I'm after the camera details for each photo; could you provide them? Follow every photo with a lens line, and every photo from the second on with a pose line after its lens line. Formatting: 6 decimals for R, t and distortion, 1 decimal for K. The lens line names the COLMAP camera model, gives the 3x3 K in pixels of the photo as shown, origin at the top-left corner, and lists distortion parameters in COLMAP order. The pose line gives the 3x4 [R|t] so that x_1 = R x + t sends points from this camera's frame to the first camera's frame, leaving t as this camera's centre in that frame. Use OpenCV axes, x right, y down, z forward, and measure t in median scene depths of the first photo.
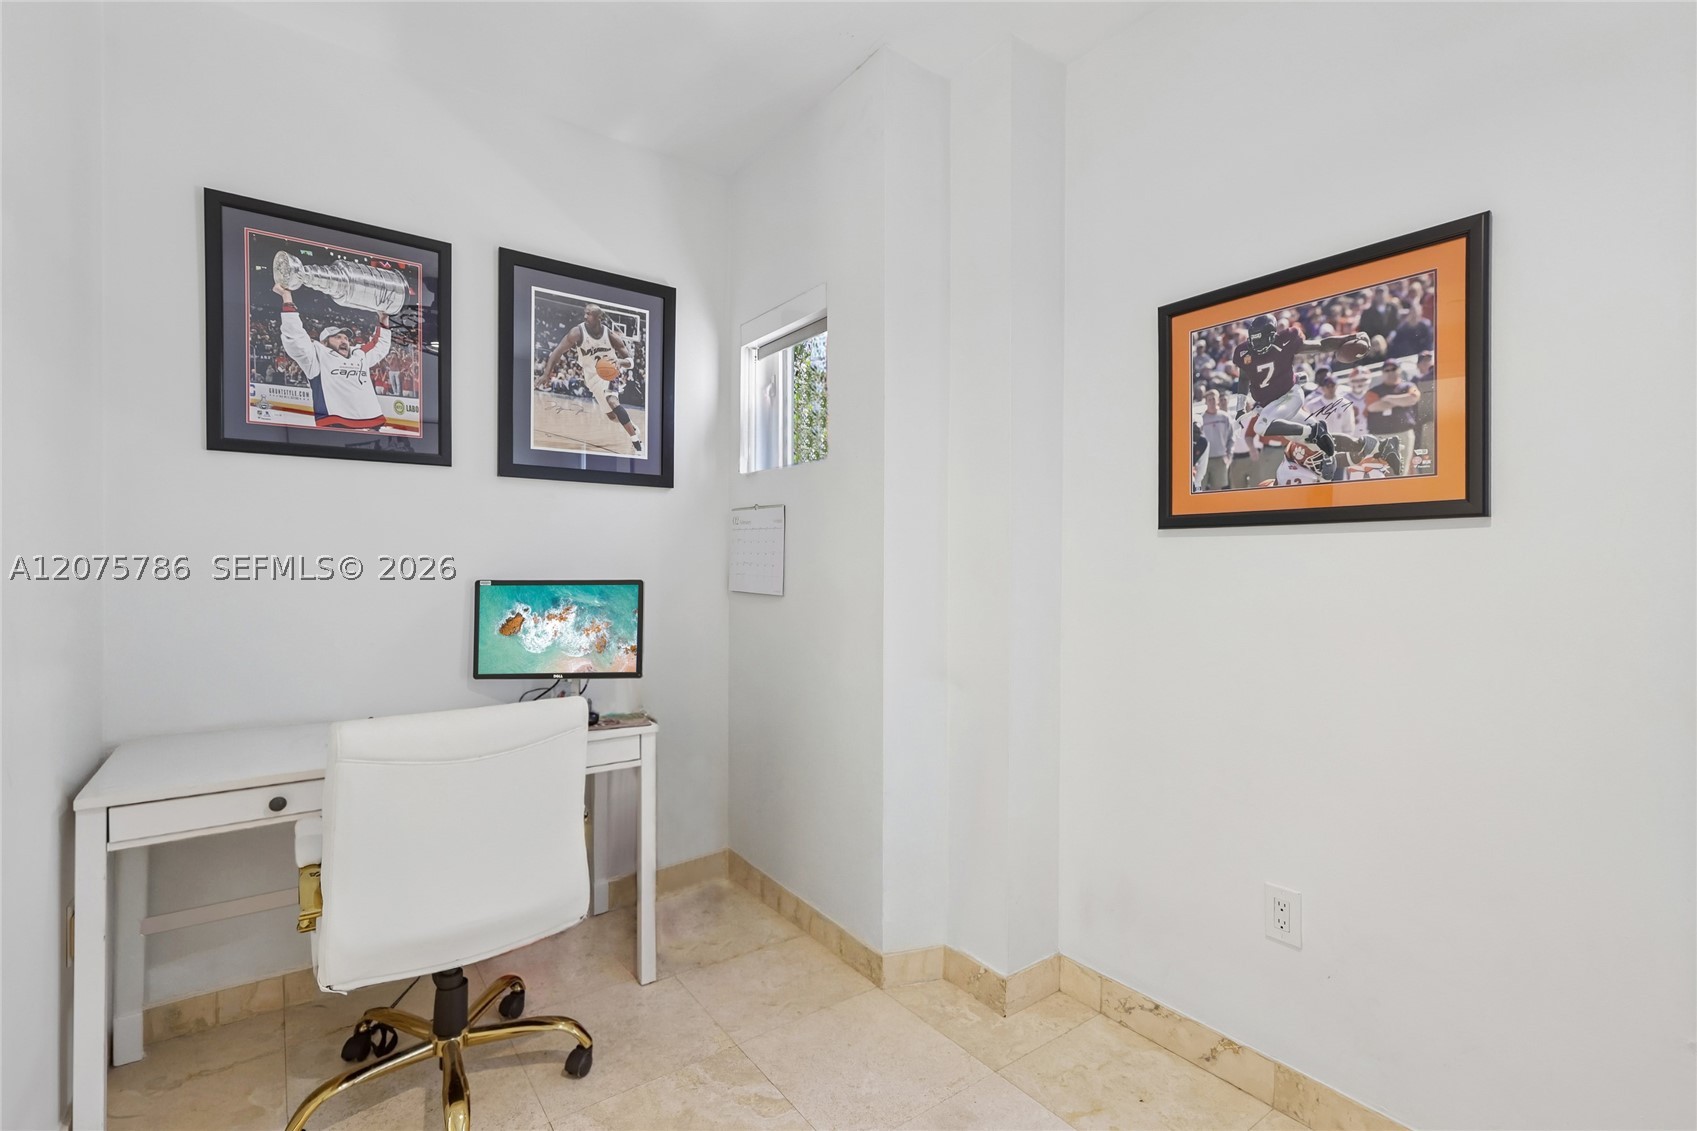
lens RADIAL K [[755.6, 0, 853.0], [0, 755.6, 557.0], [0, 0, 1]] dist [0.002681, 0.000341]
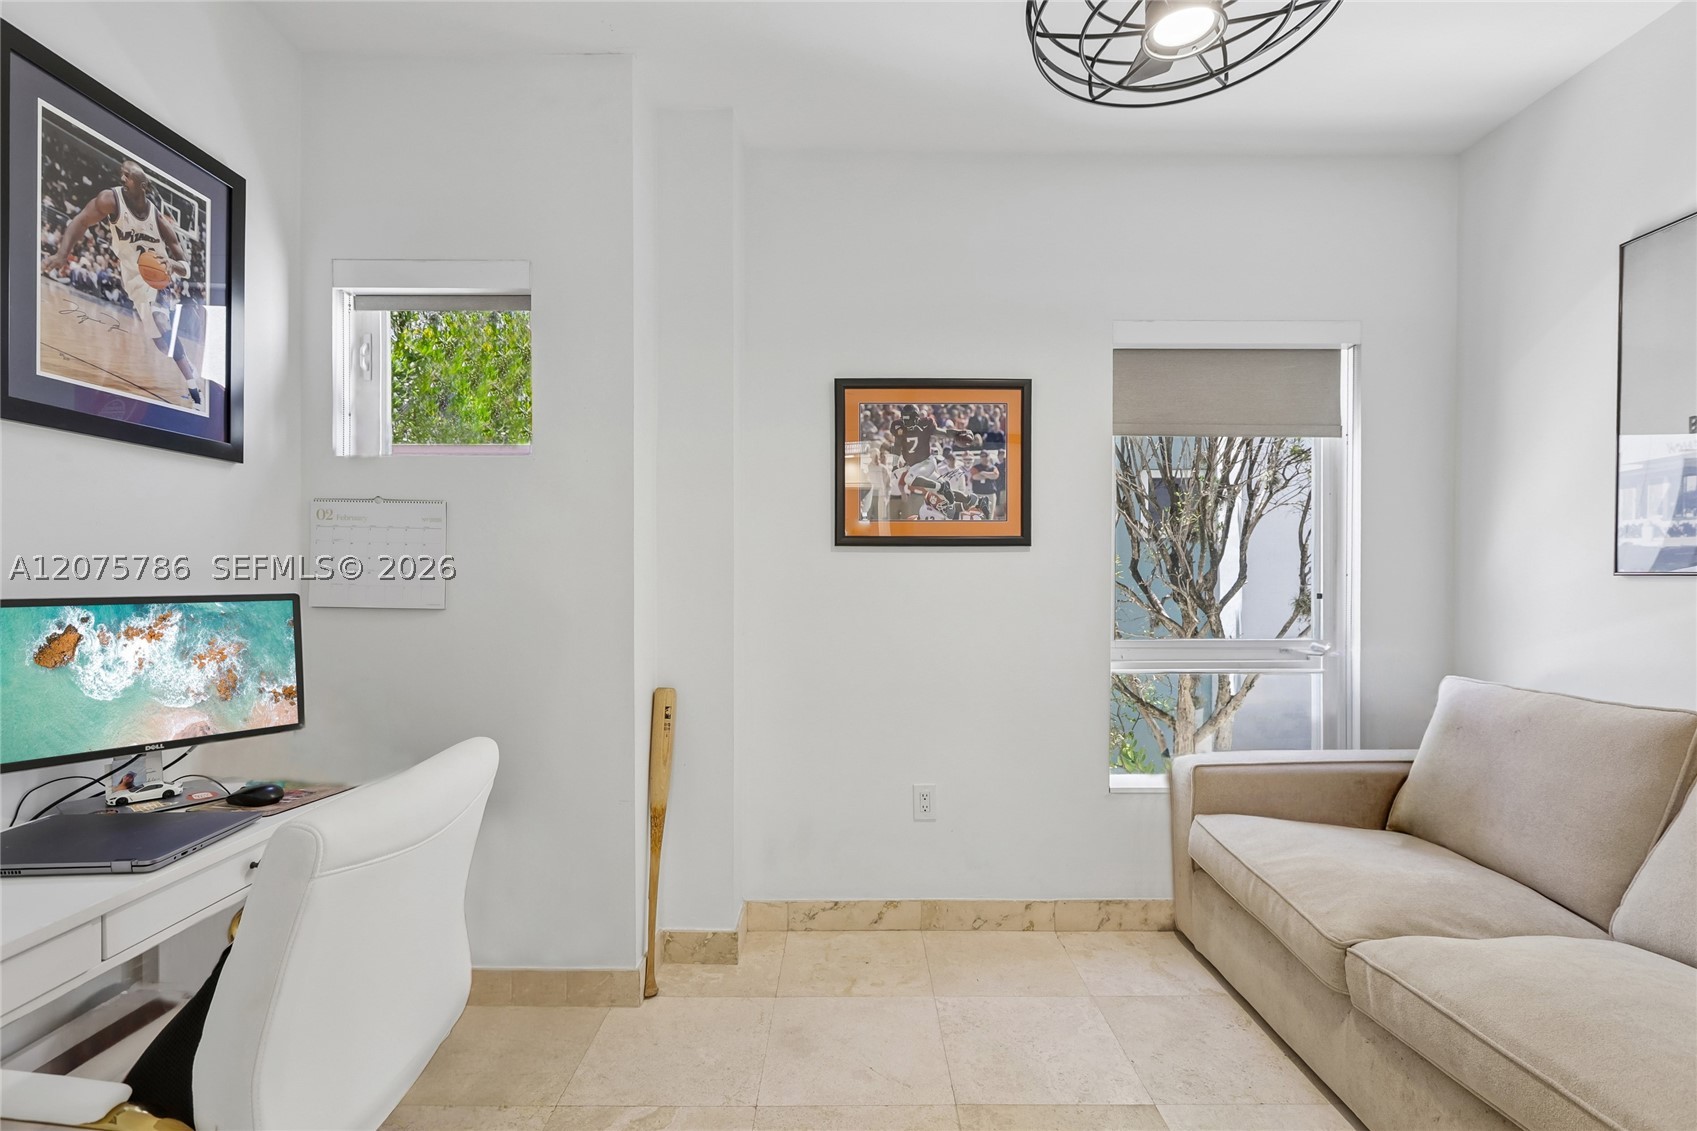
lens RADIAL K [[755.3, 0, 847.3], [0, 755.3, 570.2], [0, 0, 1]] dist [0.000275, 0.000713]
pose [[0.606523, 0.002876, 0.795060, -0.692280], [-0.007813, 0.999967, 0.002344, 0.003093], [-0.795027, -0.007634, 0.606526, 0.192496]]
